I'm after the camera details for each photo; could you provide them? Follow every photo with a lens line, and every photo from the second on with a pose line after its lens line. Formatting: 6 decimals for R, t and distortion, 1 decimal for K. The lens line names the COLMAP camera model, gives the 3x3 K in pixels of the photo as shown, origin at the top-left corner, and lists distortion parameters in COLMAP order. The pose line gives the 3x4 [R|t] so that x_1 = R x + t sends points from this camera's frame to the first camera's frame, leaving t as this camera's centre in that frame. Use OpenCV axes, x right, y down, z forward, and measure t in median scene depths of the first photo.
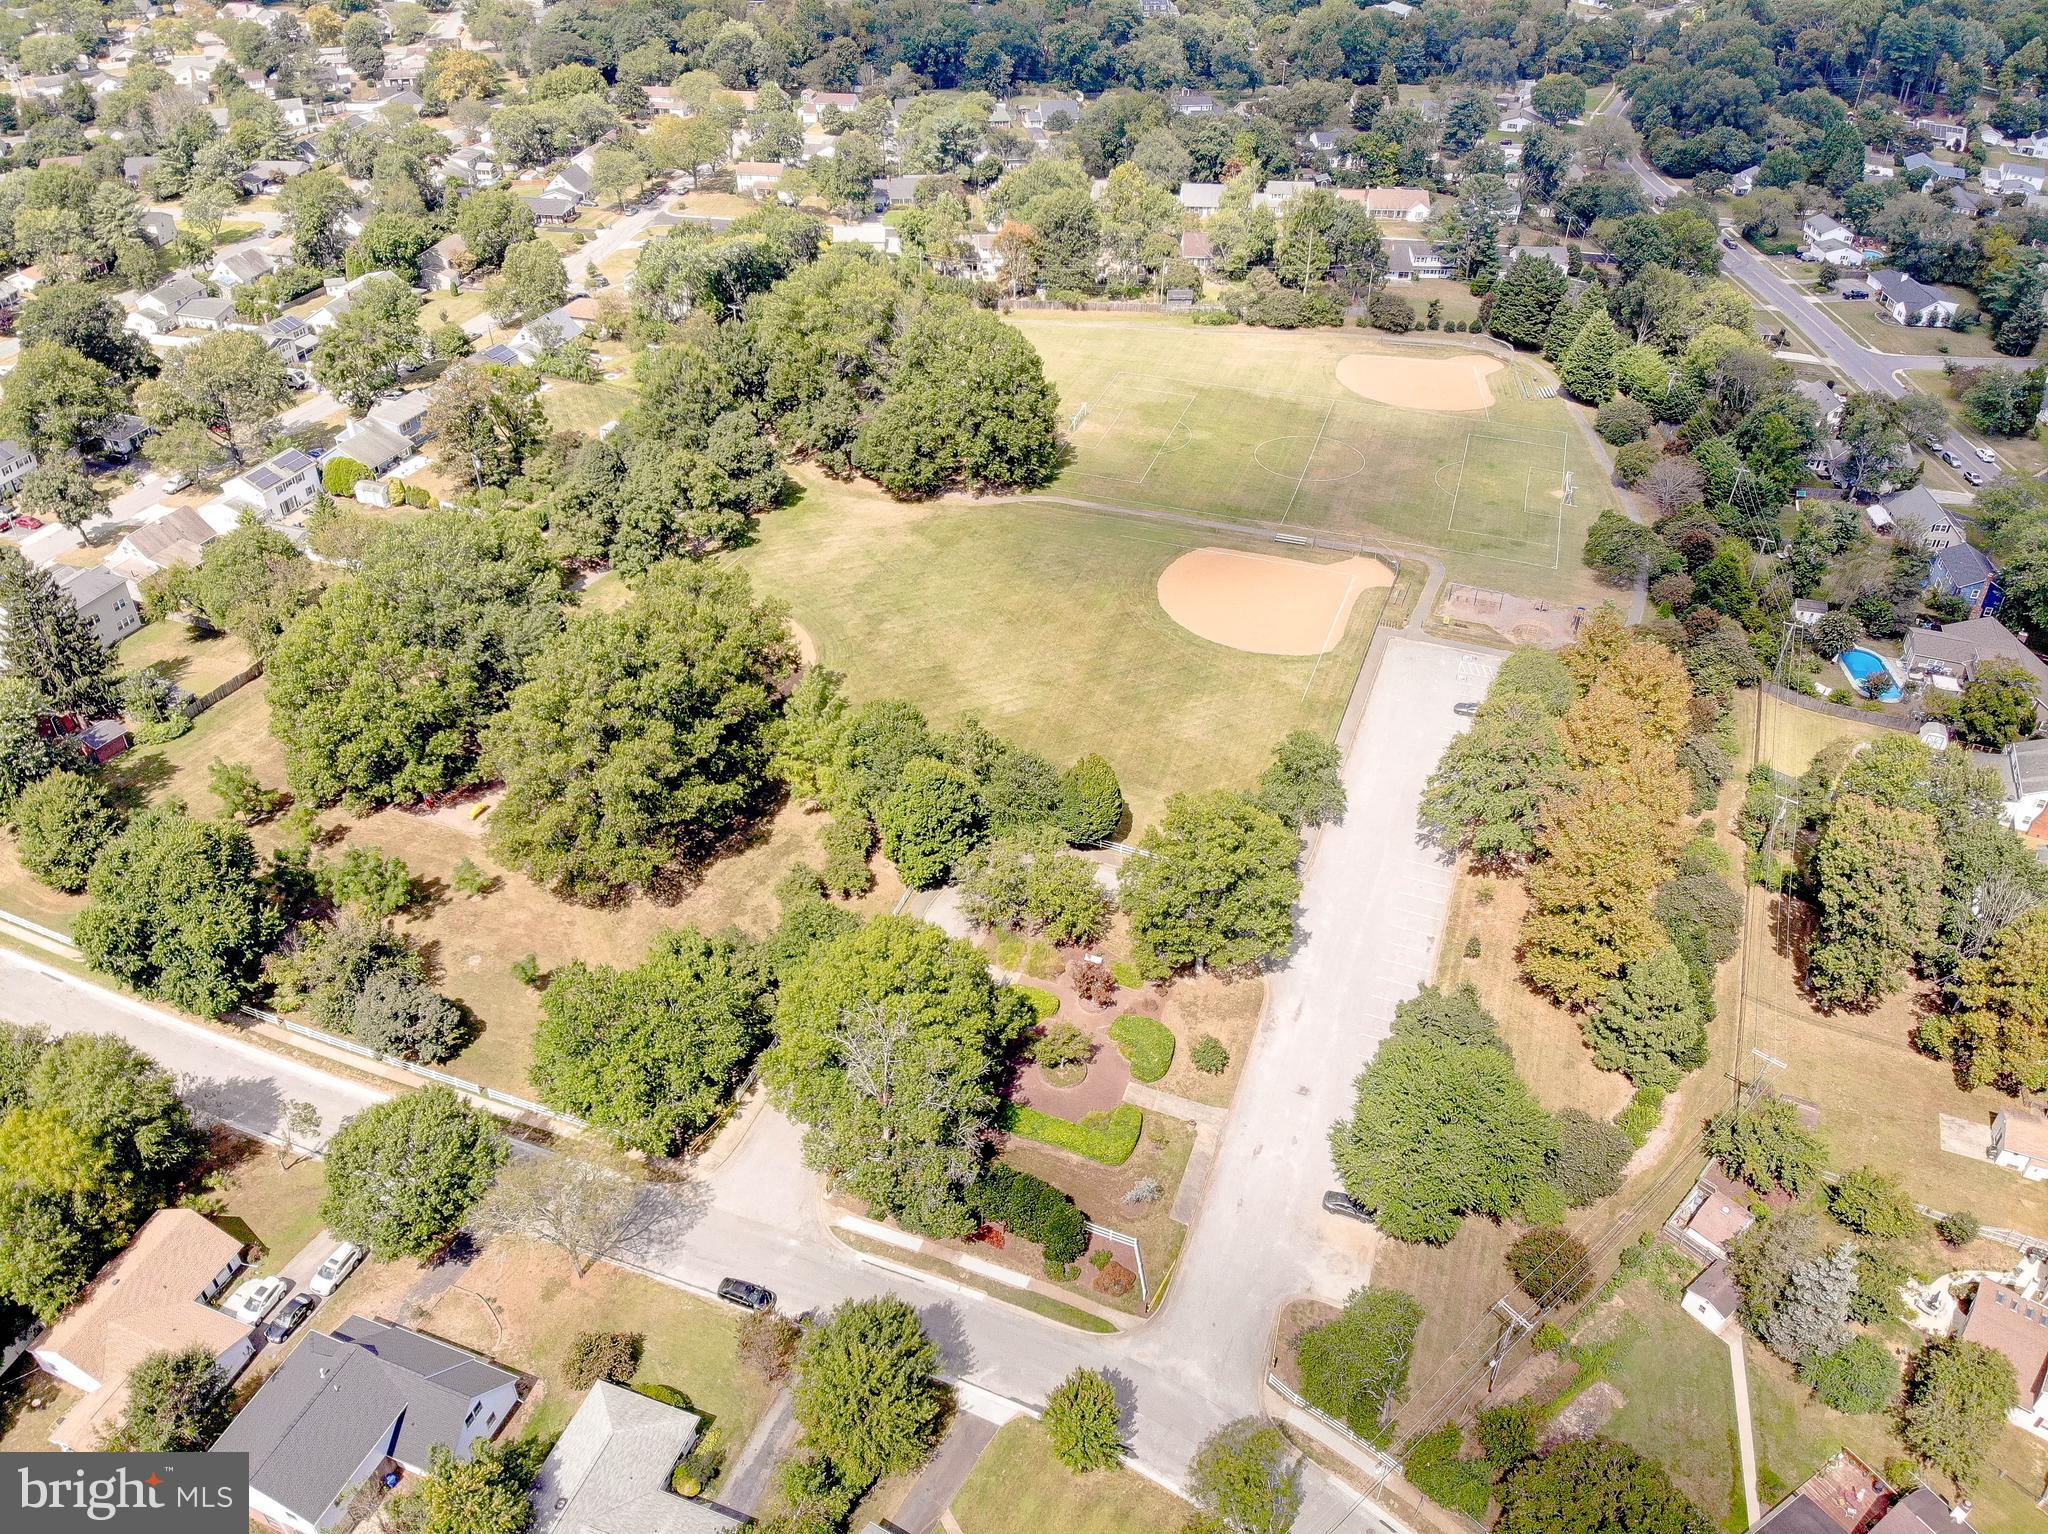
lens RADIAL K [[1513.3, 0, 1018.1], [0, 1513.3, 776.1], [0, 0, 1]] dist [0.065402, -0.187716]
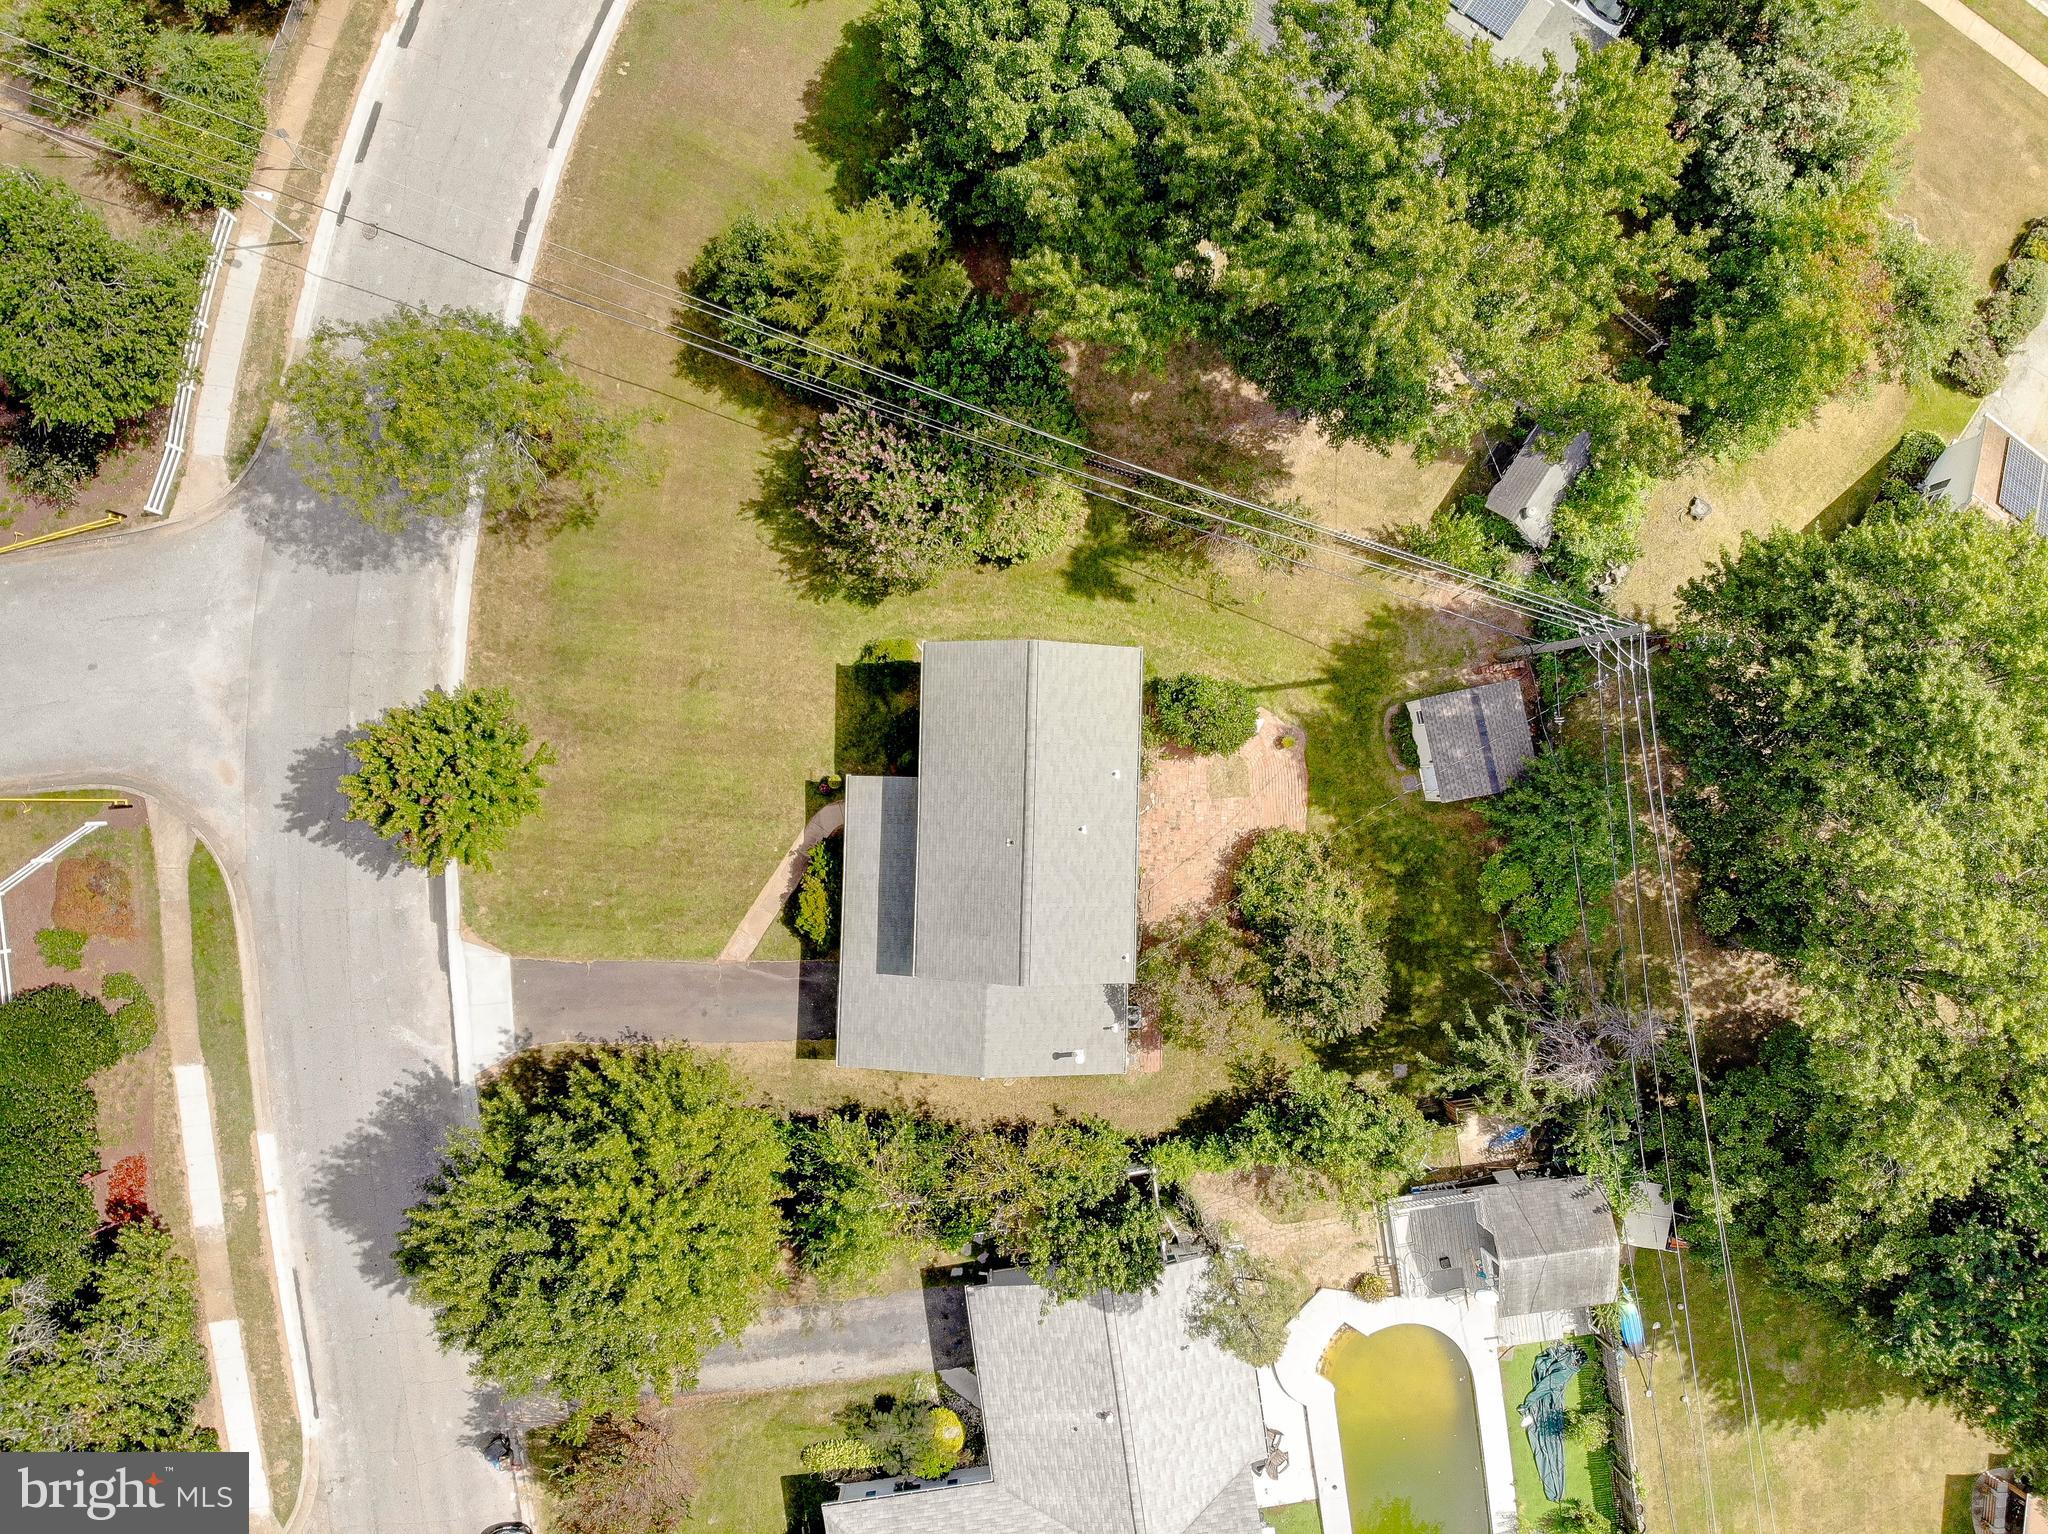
lens RADIAL K [[1513.3, 0, 1018.1], [0, 1513.3, 776.1], [0, 0, 1]] dist [0.065402, -0.187716]
pose [[-0.473483, -0.880802, -0.001633, -0.016728], [0.514415, -0.278033, 0.811218, 0.058932], [-0.714976, 0.383257, 0.584741, 0.262296]]
